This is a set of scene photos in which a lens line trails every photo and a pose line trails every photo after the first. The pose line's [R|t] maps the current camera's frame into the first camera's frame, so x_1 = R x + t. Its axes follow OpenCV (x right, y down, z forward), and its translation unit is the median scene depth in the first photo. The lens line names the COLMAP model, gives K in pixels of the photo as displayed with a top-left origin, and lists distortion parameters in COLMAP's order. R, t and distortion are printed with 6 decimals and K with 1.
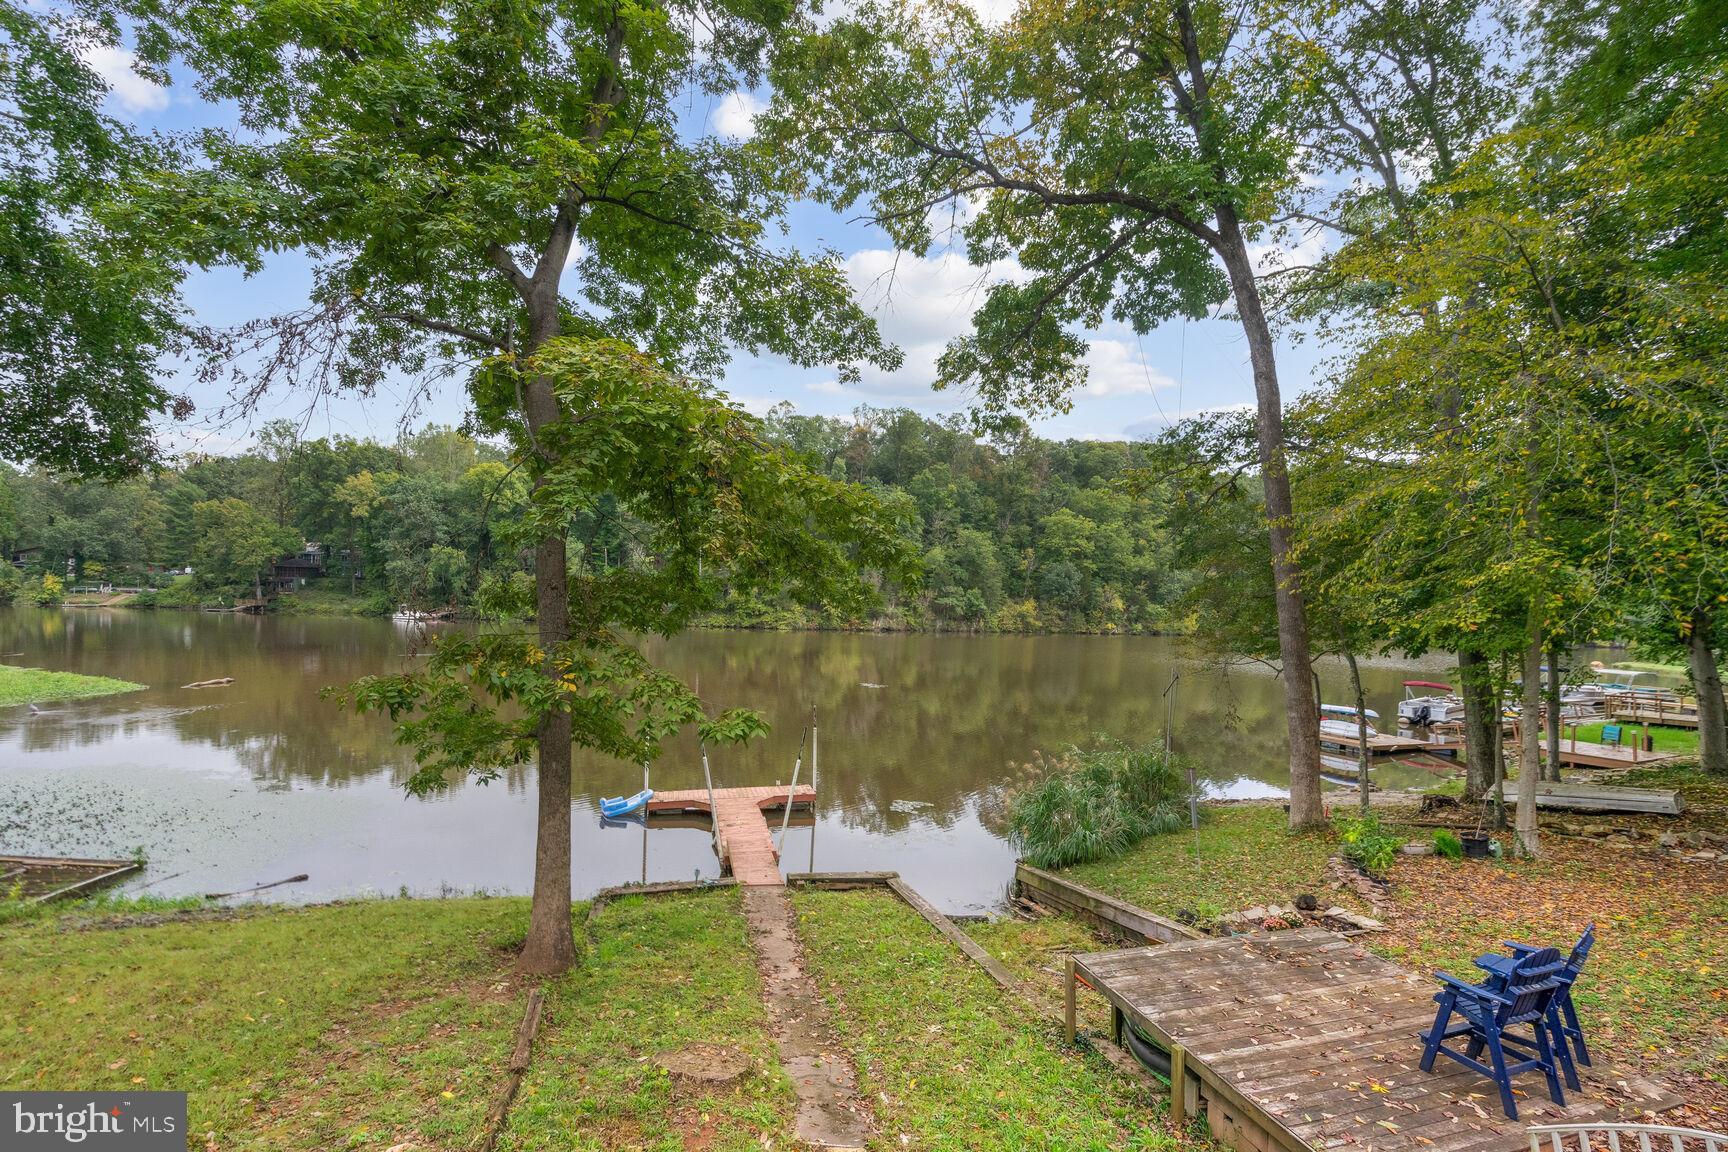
lens RADIAL K [[793.0, 0, 862.5], [0, 793.0, 599.6], [0, 0, 1]] dist [-0.010380, 0.001169]
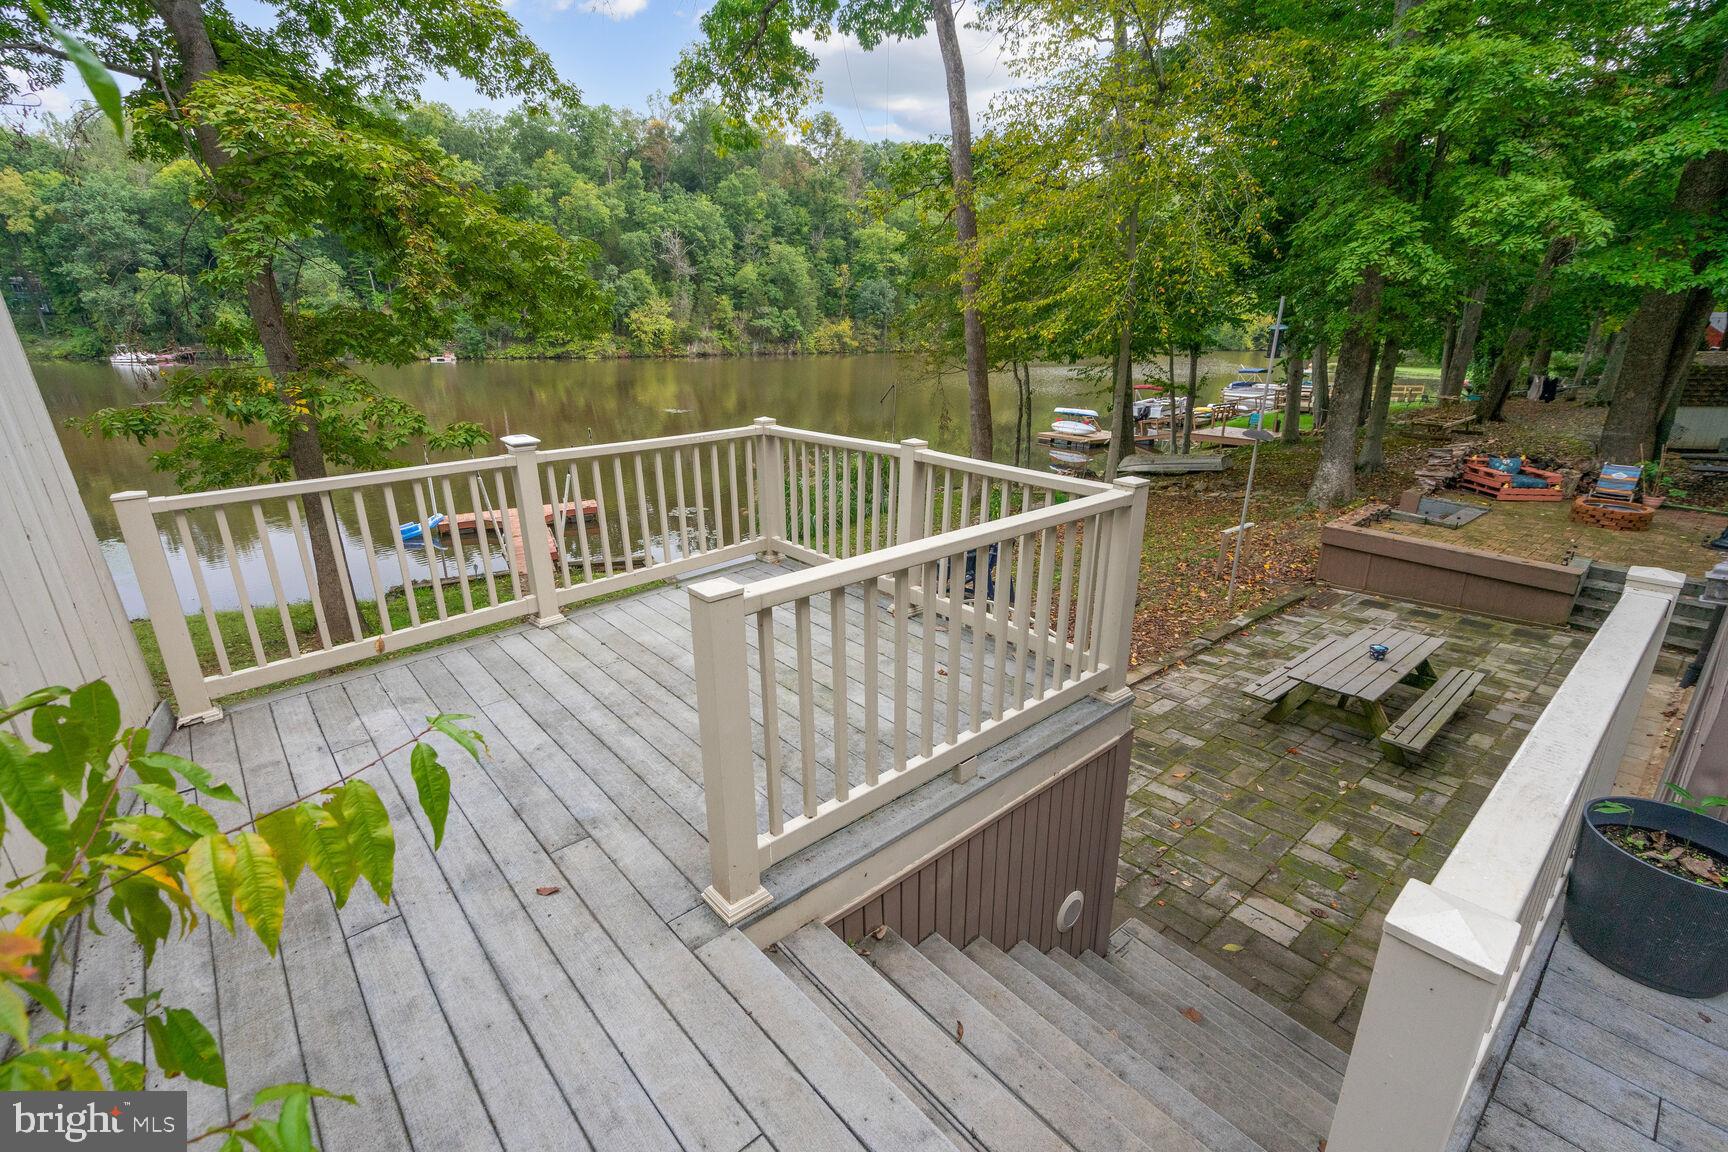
lens RADIAL K [[779.4, 0, 867.7], [0, 779.4, 573.2], [0, 0, 1]] dist [-0.002404, 0.000547]
pose [[0.975892, -0.090387, 0.198658, 0.014019], [0.024727, 0.950143, 0.310831, -0.000142], [-0.216849, -0.298426, 0.929472, -0.024228]]
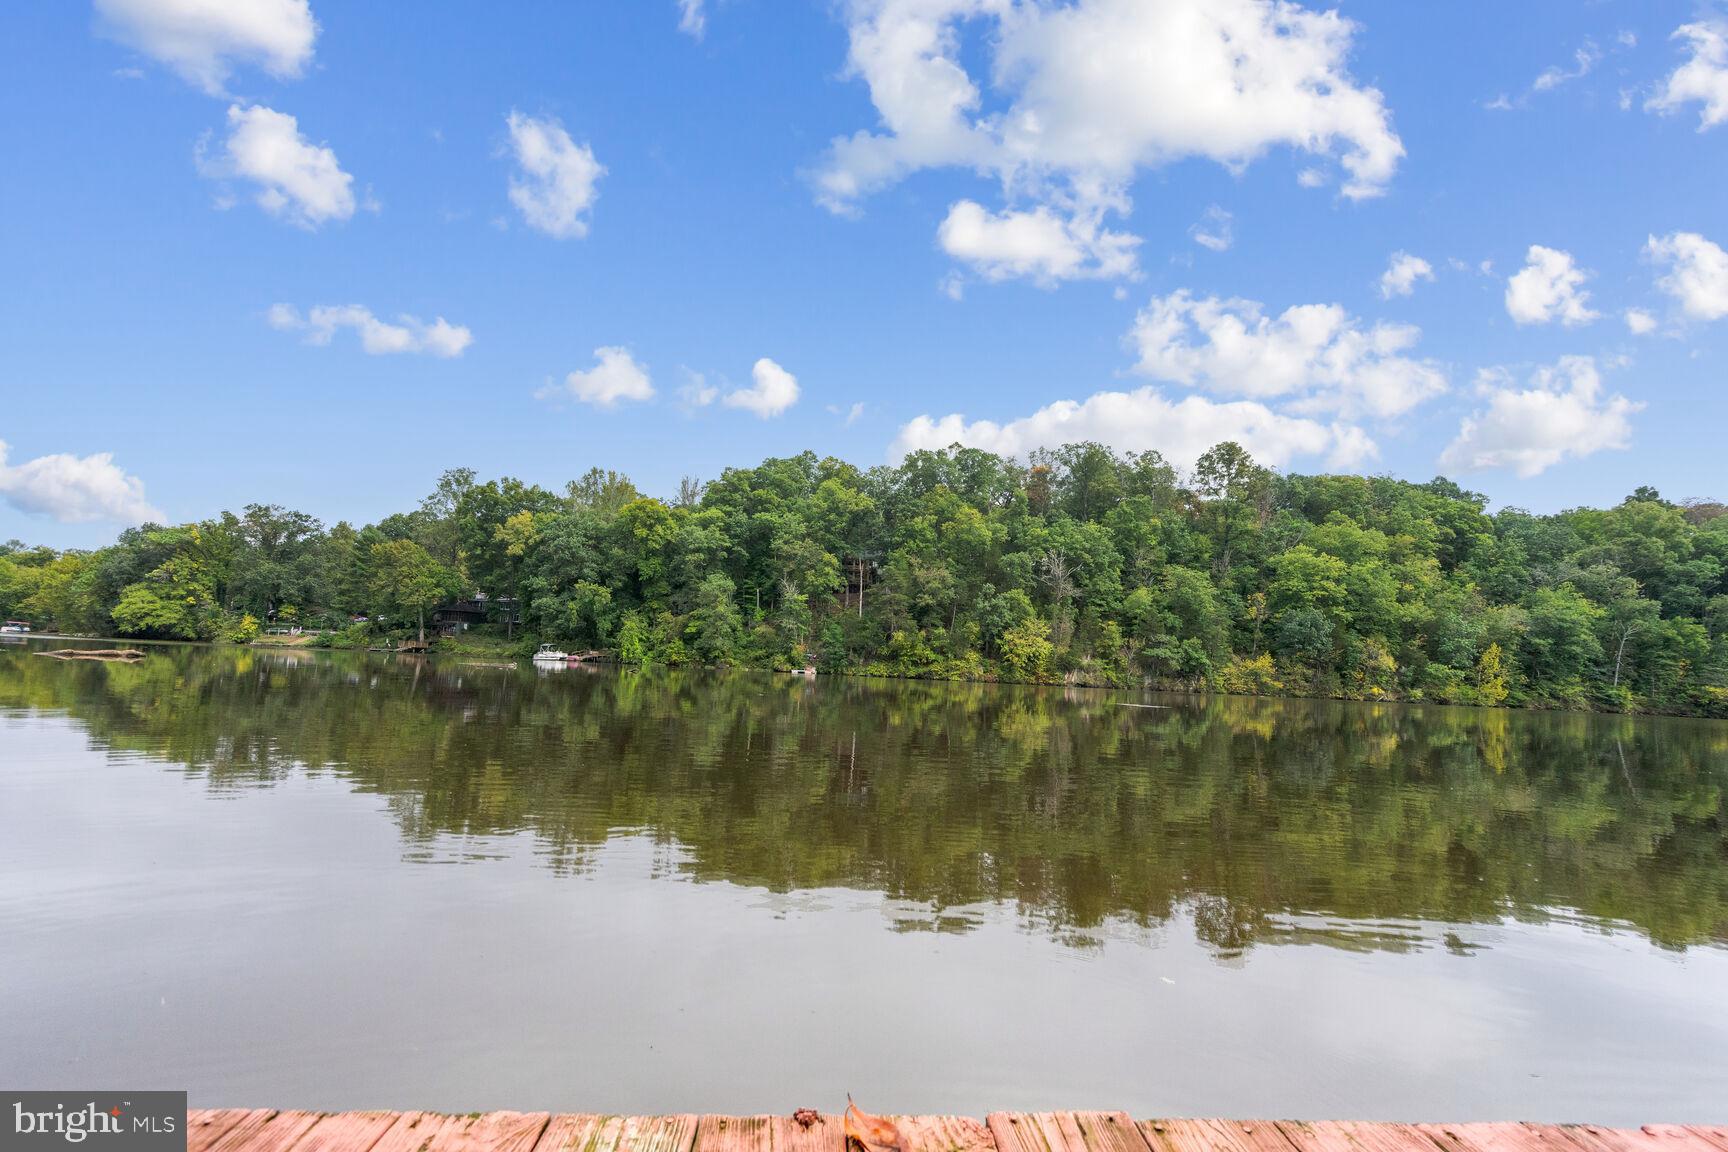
lens RADIAL K [[784.0, 0, 858.9], [0, 784.0, 588.4], [0, 0, 1]] dist [-0.002508, 0.000394]
pose [[0.977780, -0.004715, -0.209580, -0.024359], [-0.019231, 0.993514, -0.112071, 0.032962], [0.208749, 0.113611, 0.971348, 0.155210]]
